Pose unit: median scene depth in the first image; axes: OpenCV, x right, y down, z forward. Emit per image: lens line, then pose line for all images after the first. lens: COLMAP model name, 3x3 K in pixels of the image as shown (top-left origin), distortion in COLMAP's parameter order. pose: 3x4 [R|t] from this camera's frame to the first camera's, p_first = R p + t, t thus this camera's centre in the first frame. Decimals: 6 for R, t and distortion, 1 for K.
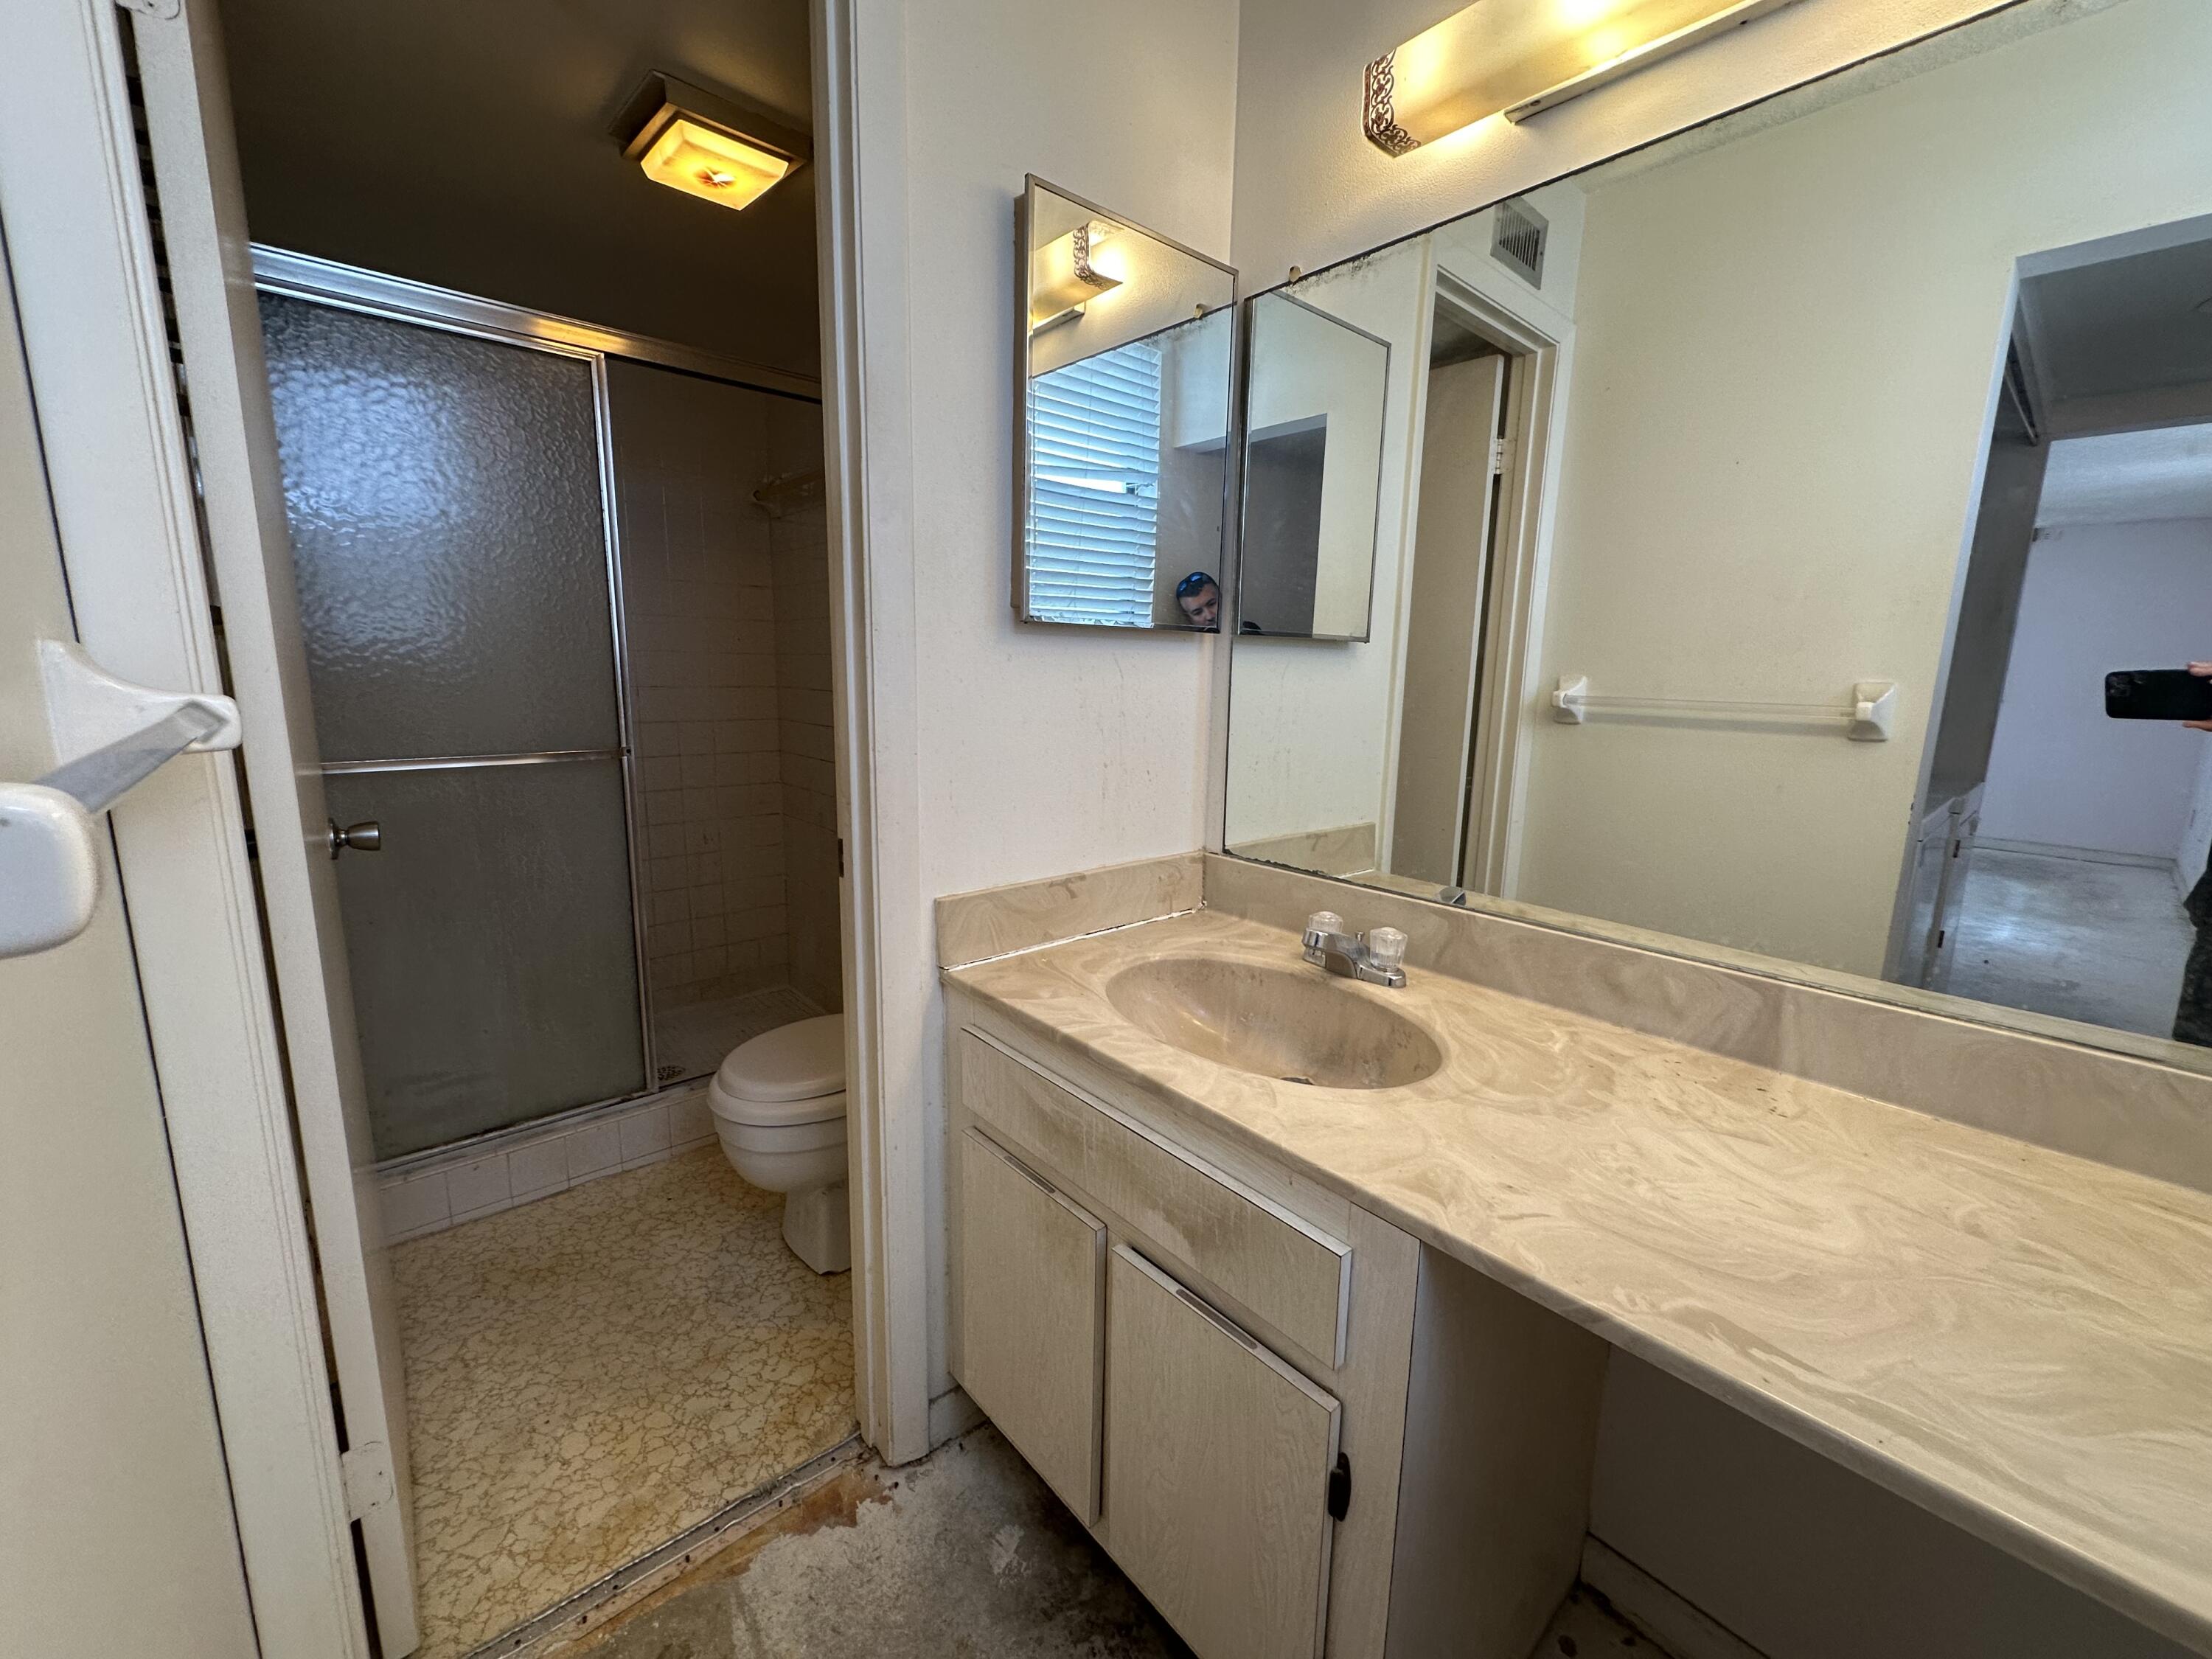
lens RADIAL K [[882.8, 0, 1104.9], [0, 882.8, 822.2], [0, 0, 1]] dist [-0.003449, -0.000015]
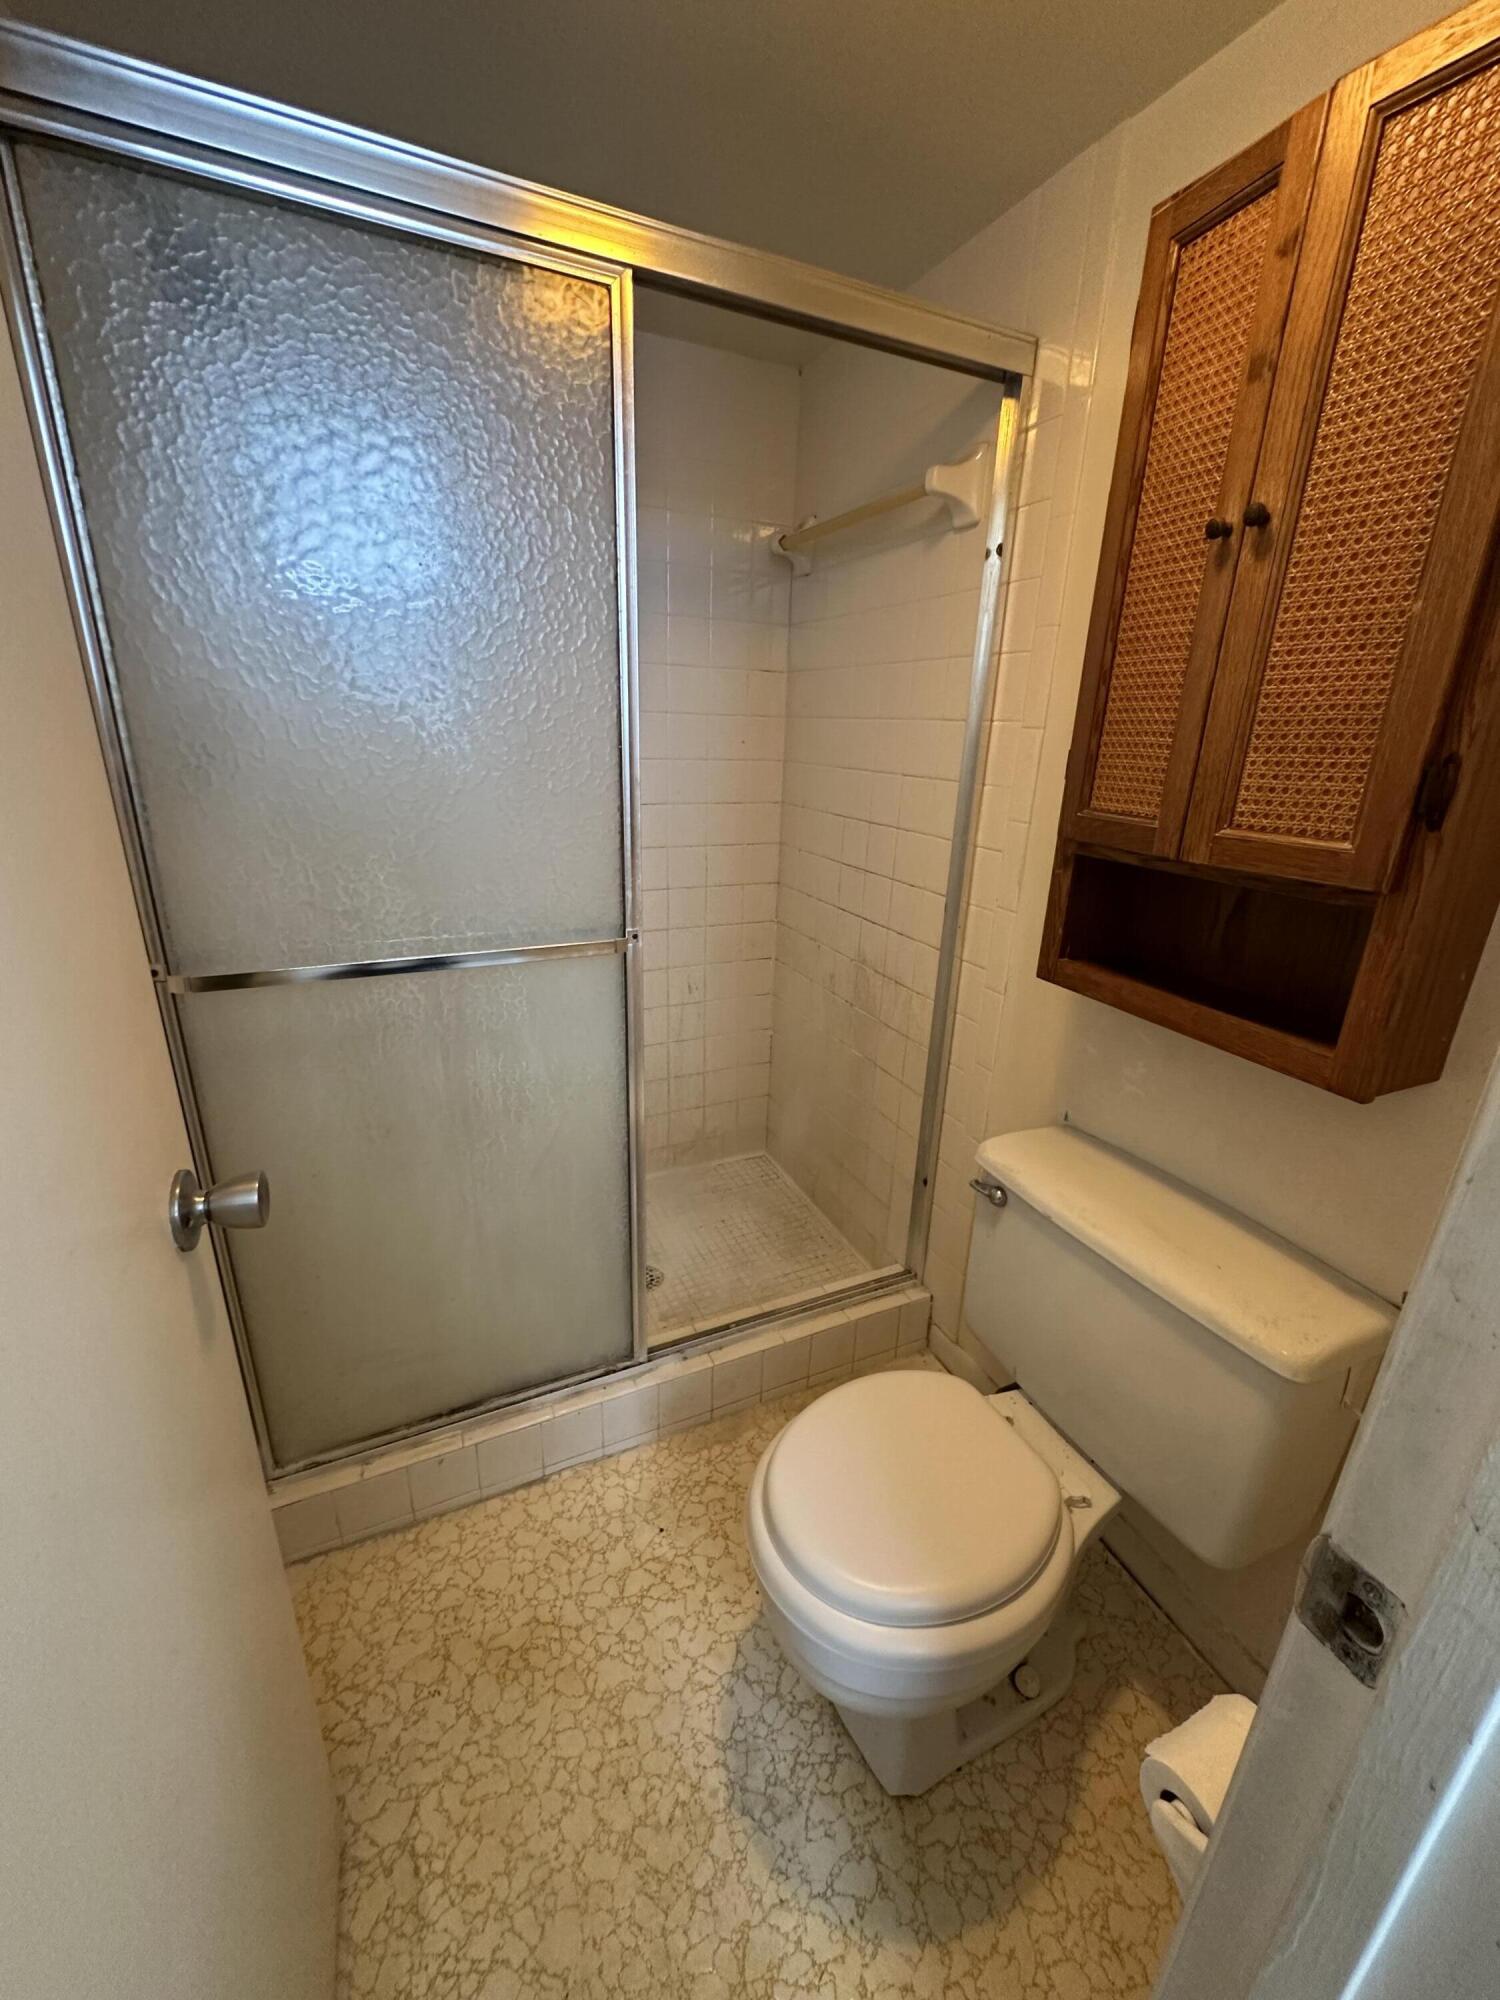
lens RADIAL K [[798.2, 0, 754.2], [0, 798.2, 1000.6], [0, 0, 1]] dist [-0.003449, -0.000015]
pose [[0.959217, 0.103271, -0.263131, -0.282267], [-0.062799, 0.985466, 0.157838, -0.135577], [0.275607, -0.134877, 0.951761, 0.427063]]
